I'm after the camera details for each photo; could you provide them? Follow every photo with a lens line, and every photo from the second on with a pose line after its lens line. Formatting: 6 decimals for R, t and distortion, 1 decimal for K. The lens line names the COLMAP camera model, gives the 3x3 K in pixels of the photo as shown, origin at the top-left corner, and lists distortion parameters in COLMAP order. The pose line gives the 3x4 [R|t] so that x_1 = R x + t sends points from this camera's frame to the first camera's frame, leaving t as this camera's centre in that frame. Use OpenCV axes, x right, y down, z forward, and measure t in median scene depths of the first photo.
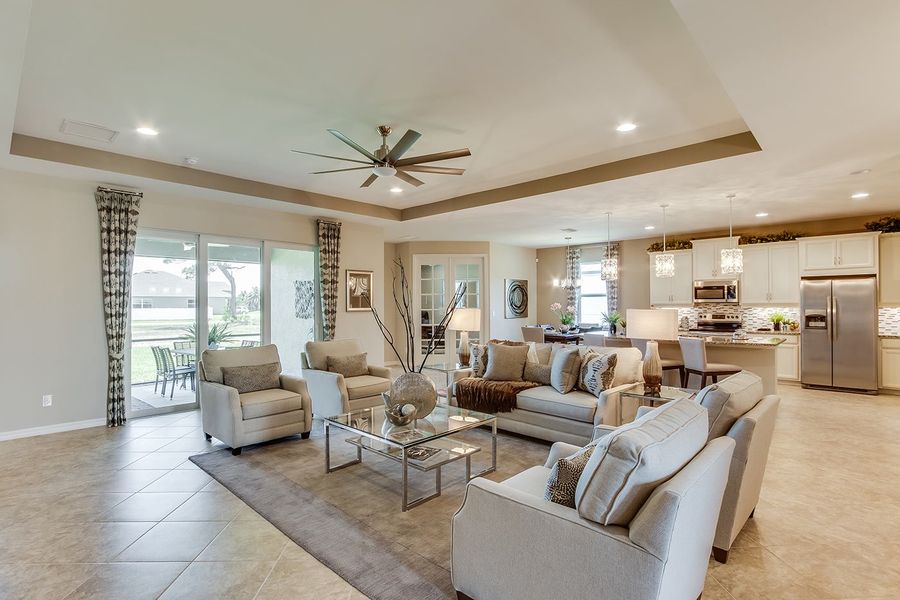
lens RADIAL K [[442.3, 0, 442.7], [0, 442.3, 303.2], [0, 0, 1]] dist [-0.009865, 0.002523]
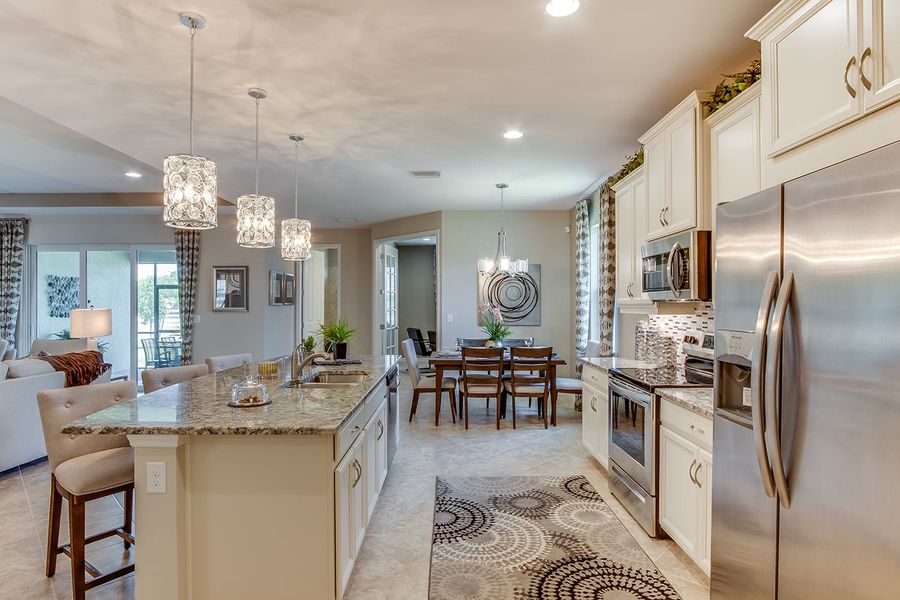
lens RADIAL K [[483.0, 0, 445.0], [0, 483.0, 305.2], [0, 0, 1]] dist [-0.000557, 0.001265]
pose [[0.671843, 0.007302, -0.740658, 0.919288], [-0.002582, 0.999968, 0.007517, -0.000702], [0.740689, -0.003138, 0.671840, 0.717467]]
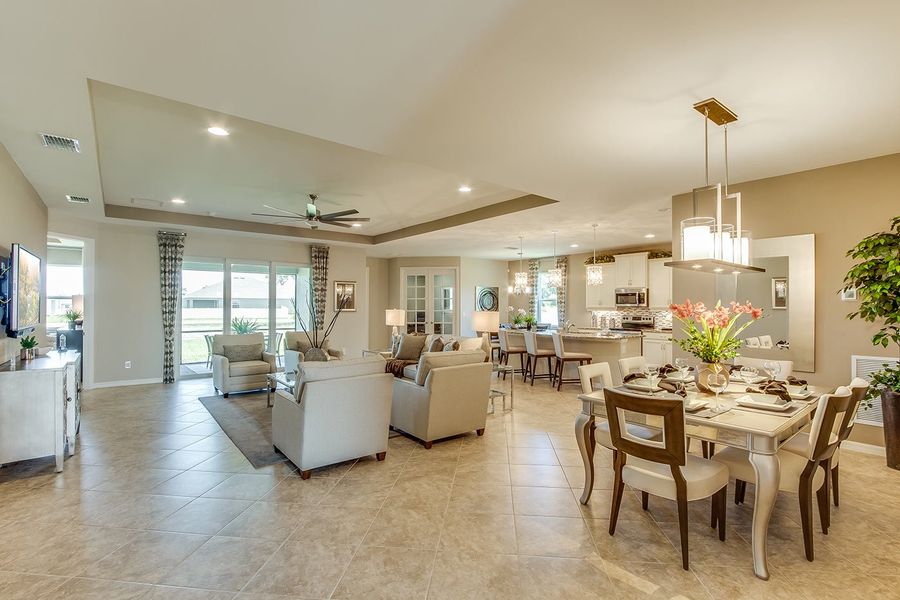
lens RADIAL K [[419.5, 0, 445.0], [0, 419.5, 305.1], [0, 0, 1]] dist [-0.004984, 0.000048]
pose [[0.989928, 0.005785, -0.141450, 0.324505], [-0.005894, 0.999983, -0.000352, -0.002821], [0.141446, 0.001182, 0.989945, -0.247295]]
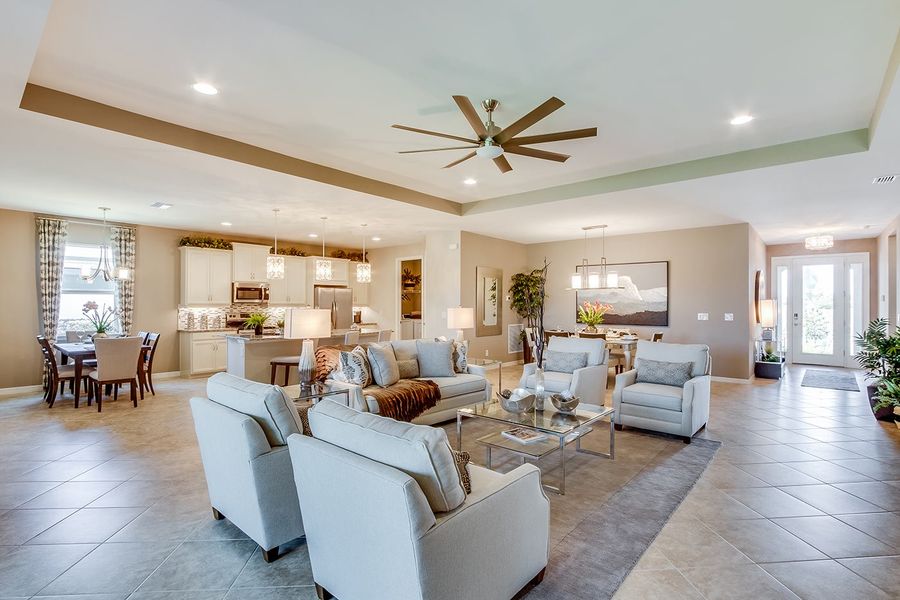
lens RADIAL K [[442.3, 0, 448.1], [0, 442.3, 299.3], [0, 0, 1]] dist [-0.009865, 0.002523]
pose [[-0.024635, 0.015980, 0.999569, -0.575611], [-0.006063, 0.999851, -0.016134, 0.005571], [-0.999678, -0.006457, -0.024534, 0.632487]]
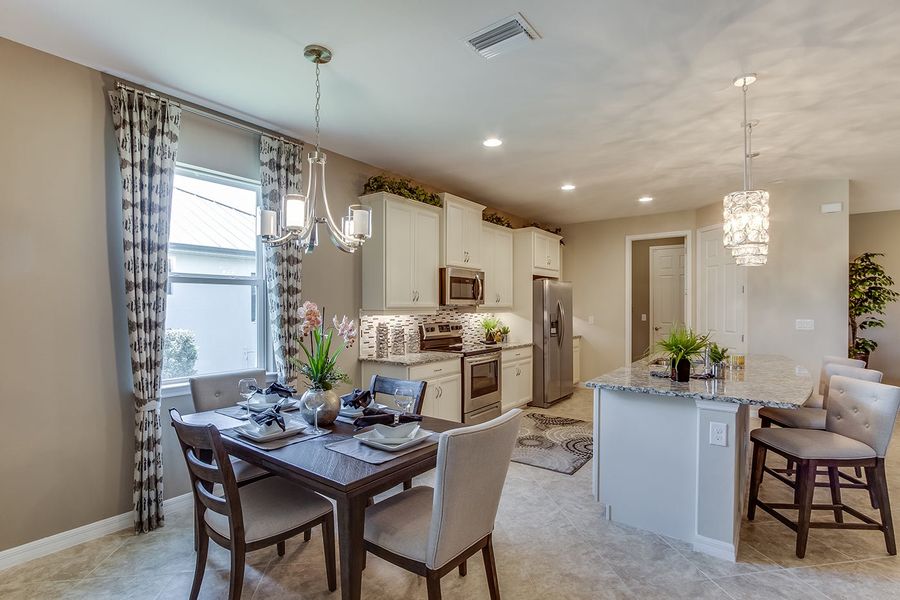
lens RADIAL K [[442.3, 0, 452.4], [0, 442.3, 306.0], [0, 0, 1]] dist [-0.009865, 0.002523]
pose [[-0.119882, 0.007465, 0.992760, 0.014150], [-0.001165, 0.999970, -0.007660, 0.005201], [-0.992787, -0.002075, -0.119870, 1.278671]]
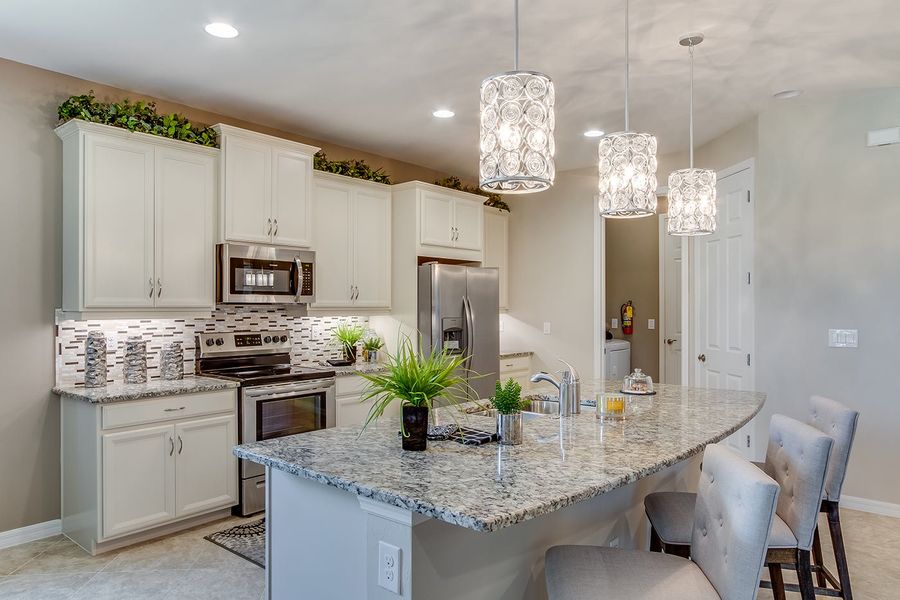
lens RADIAL K [[604.3, 0, 451.7], [0, 604.3, 302.3], [0, 0, 1]] dist [-0.003968, 0.005904]
pose [[-0.045297, 0.013695, 0.998880, 0.100229], [-0.003865, 0.999896, -0.013884, 0.004648], [-0.998966, -0.004489, -0.045240, 1.015715]]
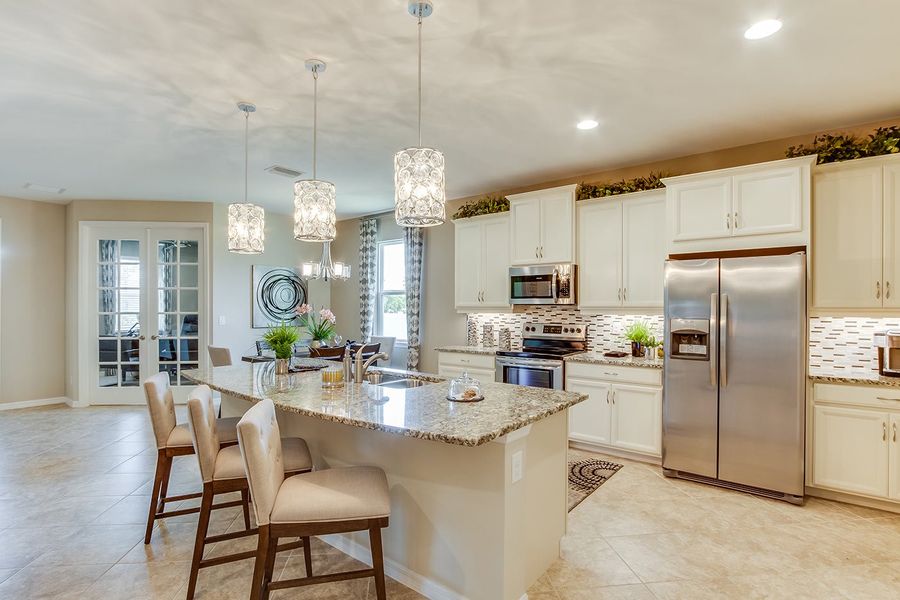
lens RADIAL K [[442.3, 0, 441.1], [0, 442.3, 308.4], [0, 0, 1]] dist [-0.009865, 0.002523]
pose [[0.997313, 0.006487, 0.072969, 0.527843], [-0.007002, 0.999952, 0.006796, 0.000646], [-0.072922, -0.007289, 0.997311, 0.522283]]
